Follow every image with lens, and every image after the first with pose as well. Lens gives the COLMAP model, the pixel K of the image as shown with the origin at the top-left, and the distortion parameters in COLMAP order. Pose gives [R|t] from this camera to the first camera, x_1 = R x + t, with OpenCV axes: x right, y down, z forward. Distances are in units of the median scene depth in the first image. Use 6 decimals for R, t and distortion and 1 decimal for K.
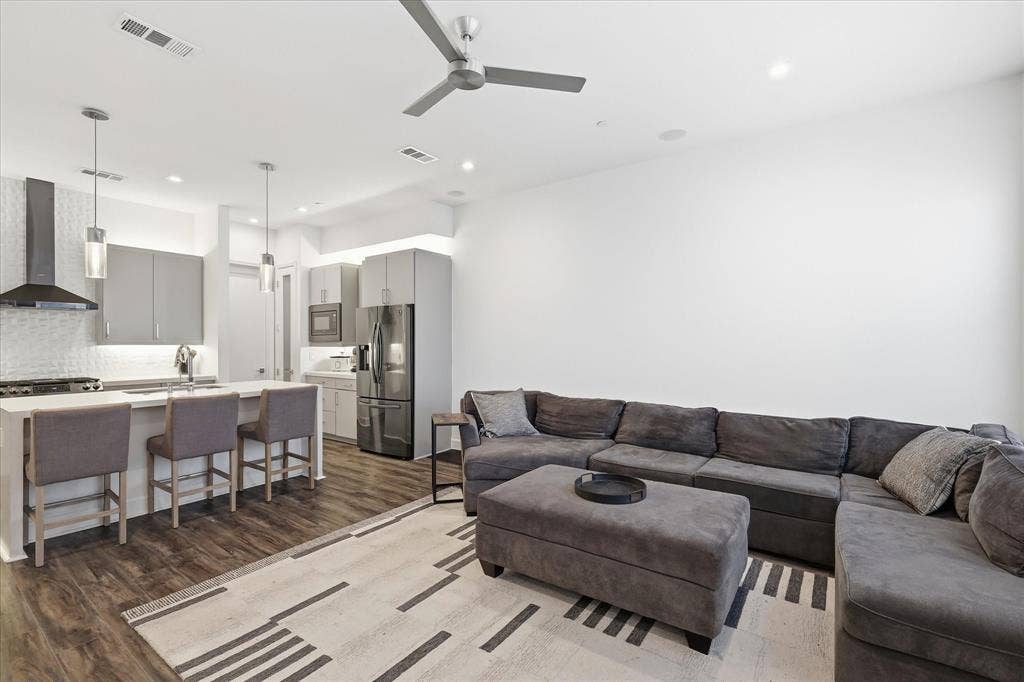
lens RADIAL K [[468.8, 0, 506.7], [0, 468.8, 343.1], [0, 0, 1]] dist [0.005470, 0.000078]
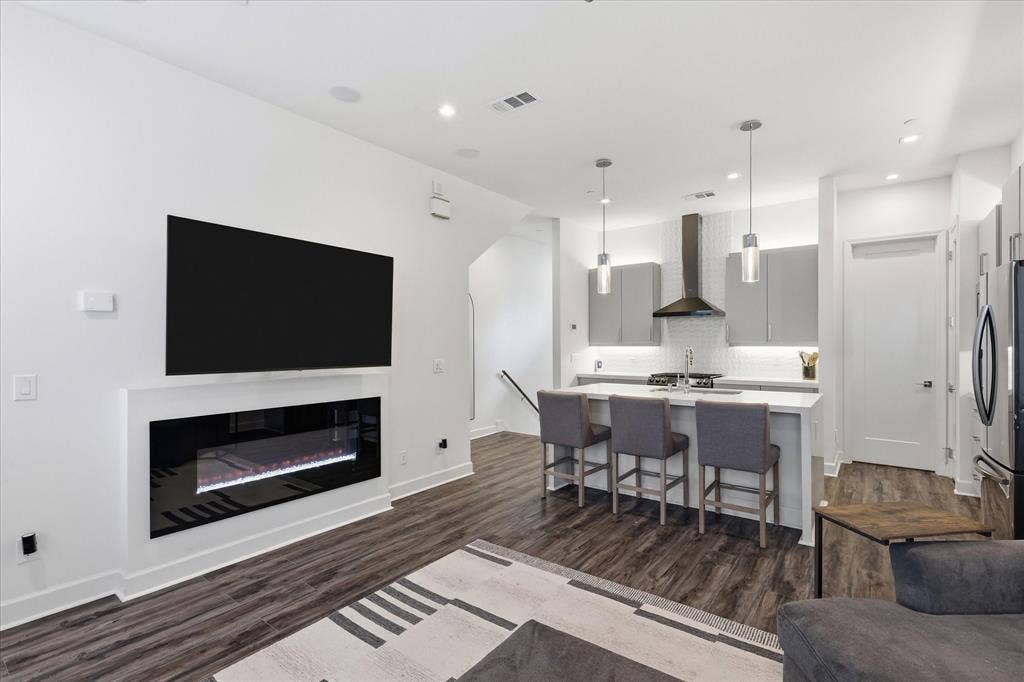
lens RADIAL K [[468.8, 0, 507.7], [0, 468.8, 342.7], [0, 0, 1]] dist [0.005470, 0.000078]
pose [[-0.032346, -0.003776, -0.999470, 0.378638], [0.003328, 0.999987, -0.003886, -0.002269], [0.999471, -0.003452, -0.032333, 0.749792]]
